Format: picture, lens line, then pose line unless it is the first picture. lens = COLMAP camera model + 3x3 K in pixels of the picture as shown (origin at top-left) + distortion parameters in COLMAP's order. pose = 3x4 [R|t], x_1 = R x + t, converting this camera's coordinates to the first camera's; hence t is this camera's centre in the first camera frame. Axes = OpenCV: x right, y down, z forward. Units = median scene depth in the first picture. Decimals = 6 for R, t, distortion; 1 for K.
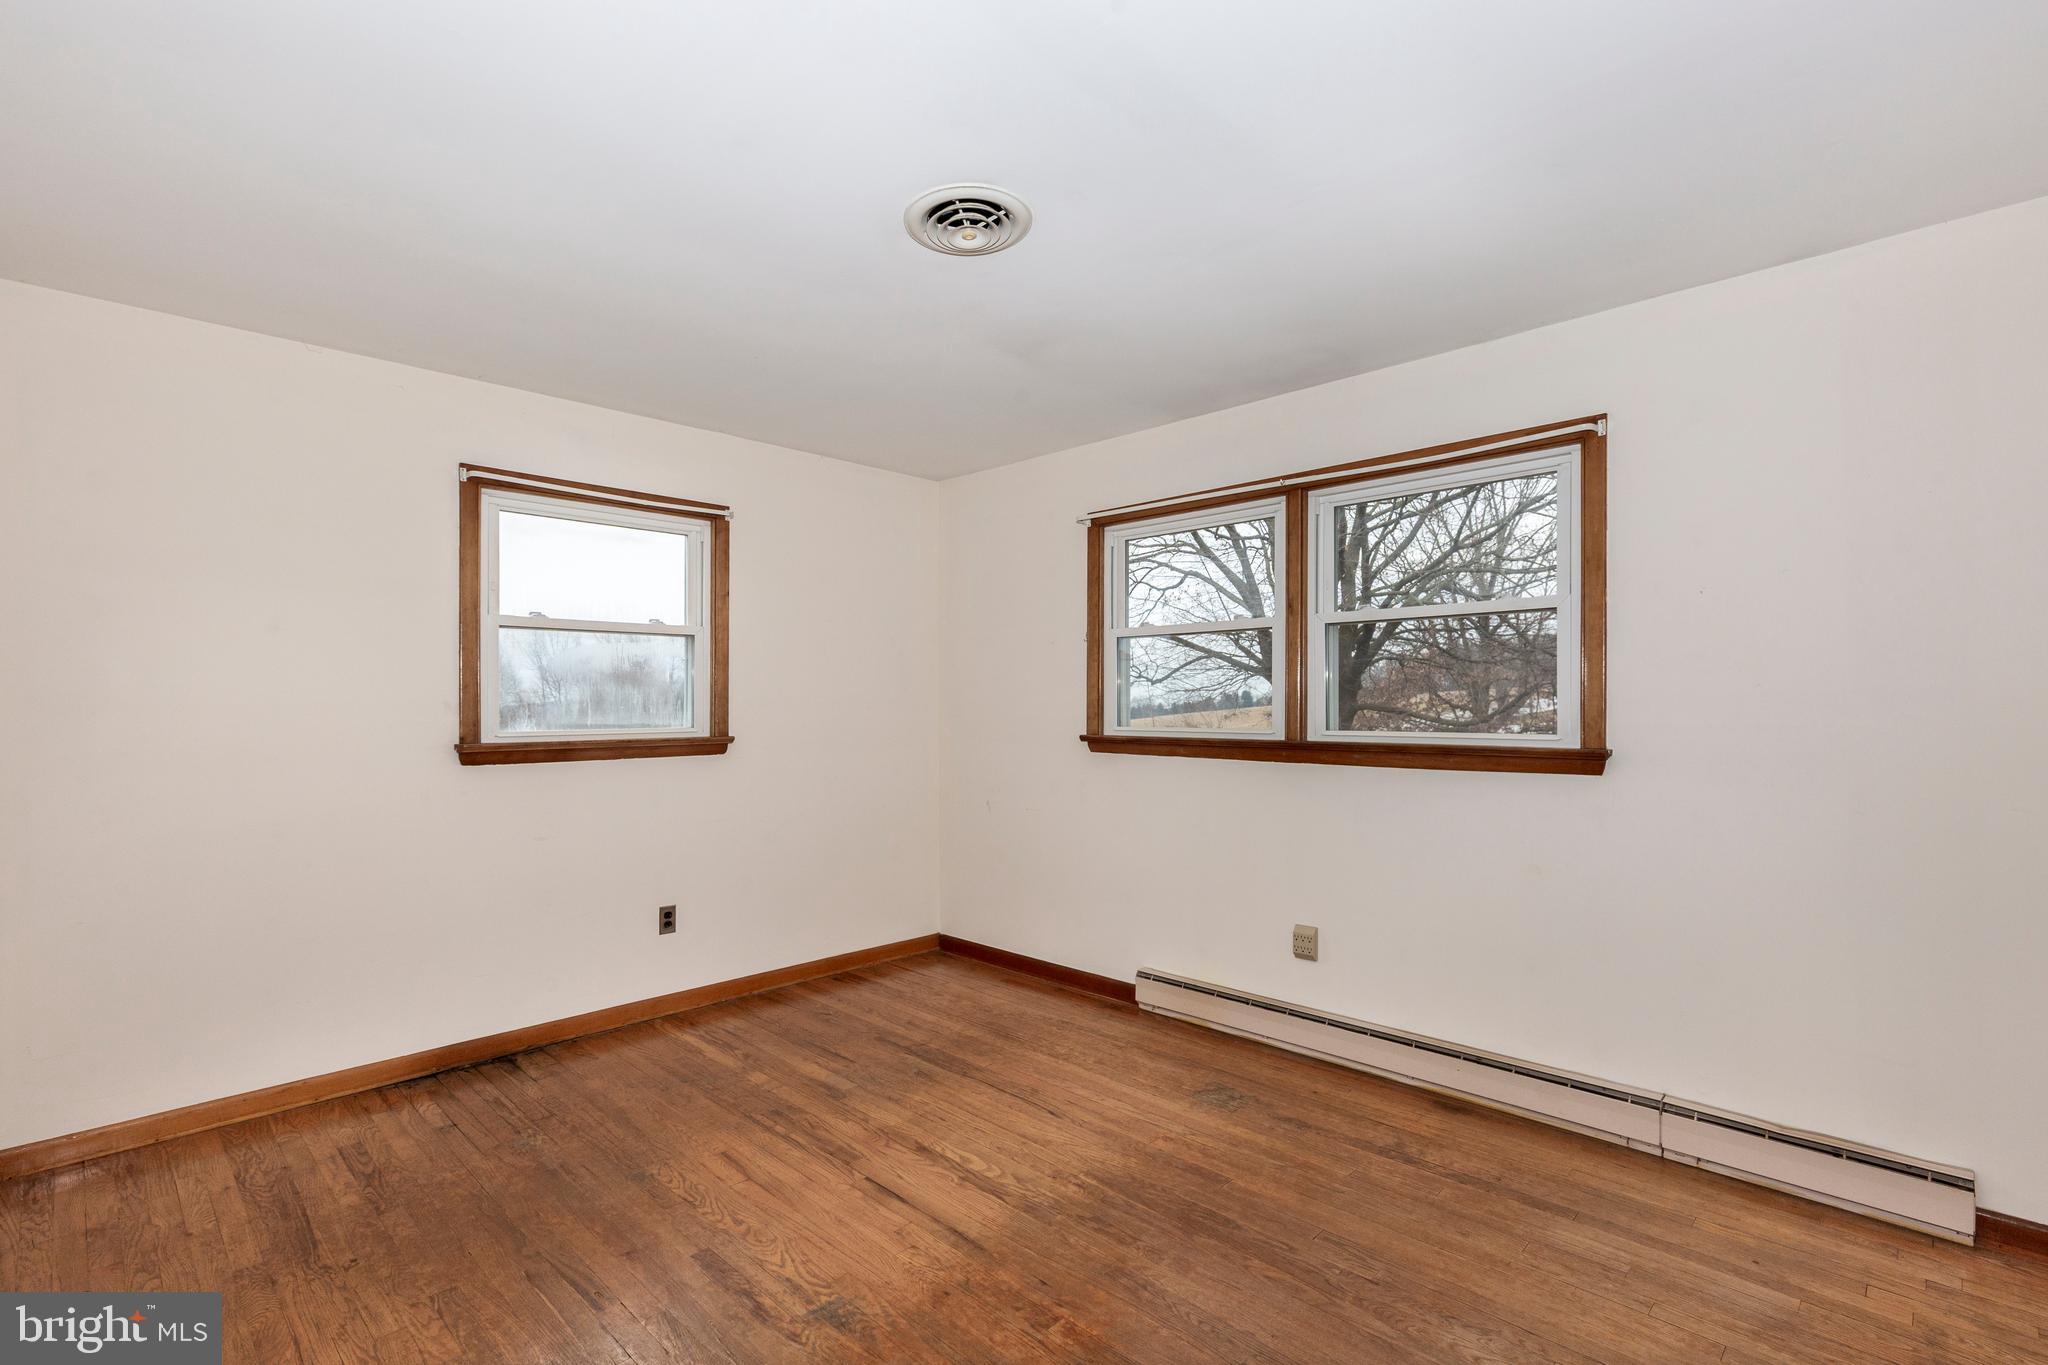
lens RADIAL K [[934.2, 0, 1024.0], [0, 934.2, 682.5], [0, 0, 1]] dist [-0.020633, 0.000042]
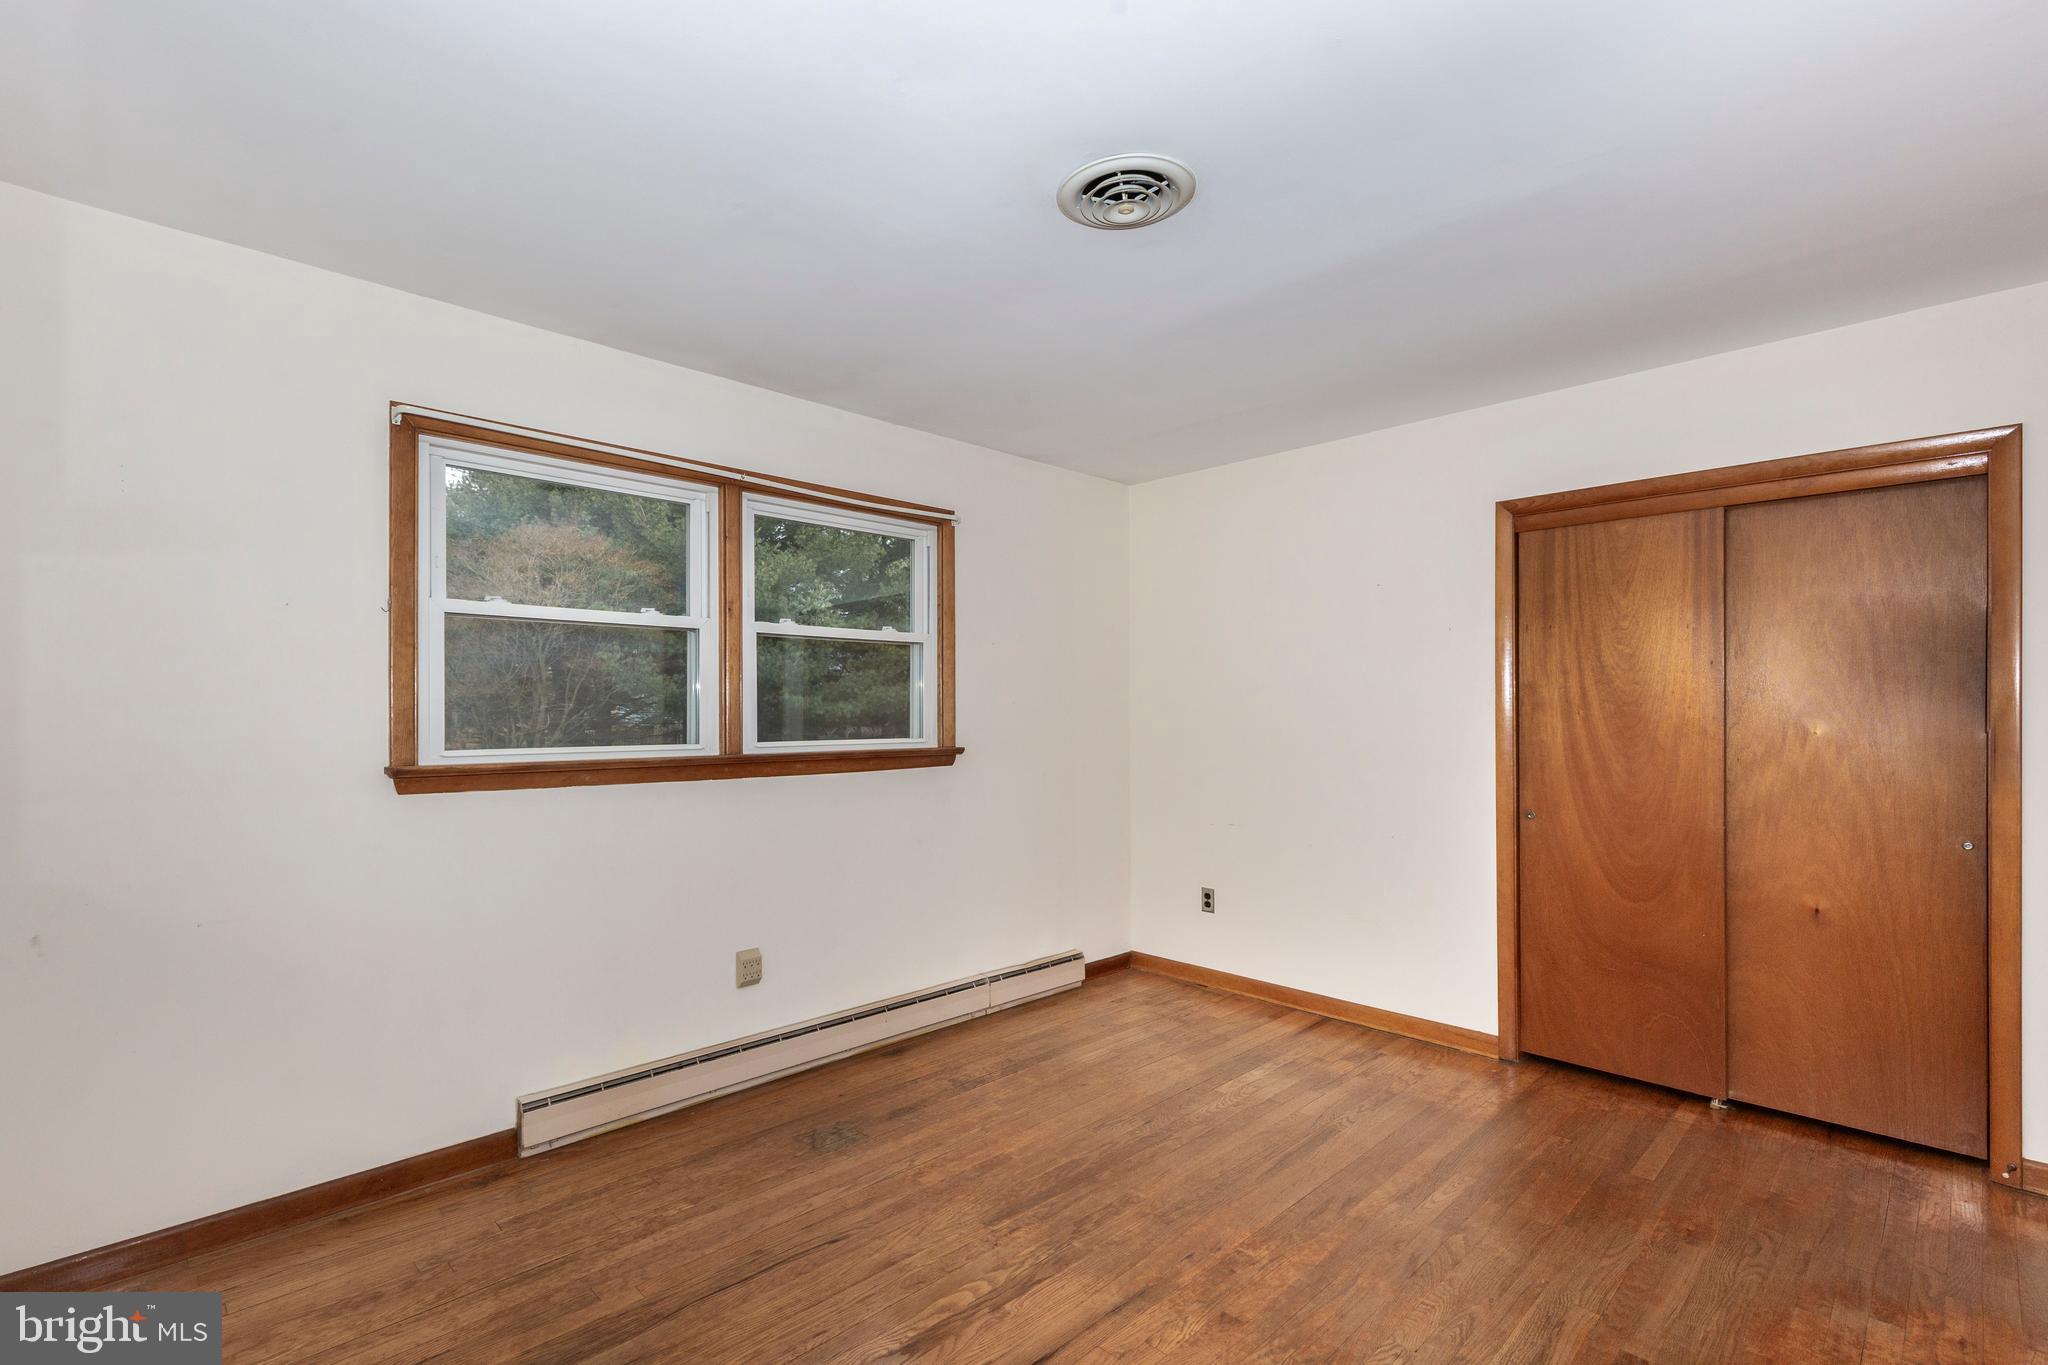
lens RADIAL K [[927.7, 0, 1000.5], [0, 927.7, 689.1], [0, 0, 1]] dist [0.006809, -0.000178]
pose [[0.018041, 0.033548, 0.999274, -0.717403], [-0.015340, 0.999329, -0.033273, 0.026678], [-0.999720, -0.014729, 0.018543, 0.811872]]
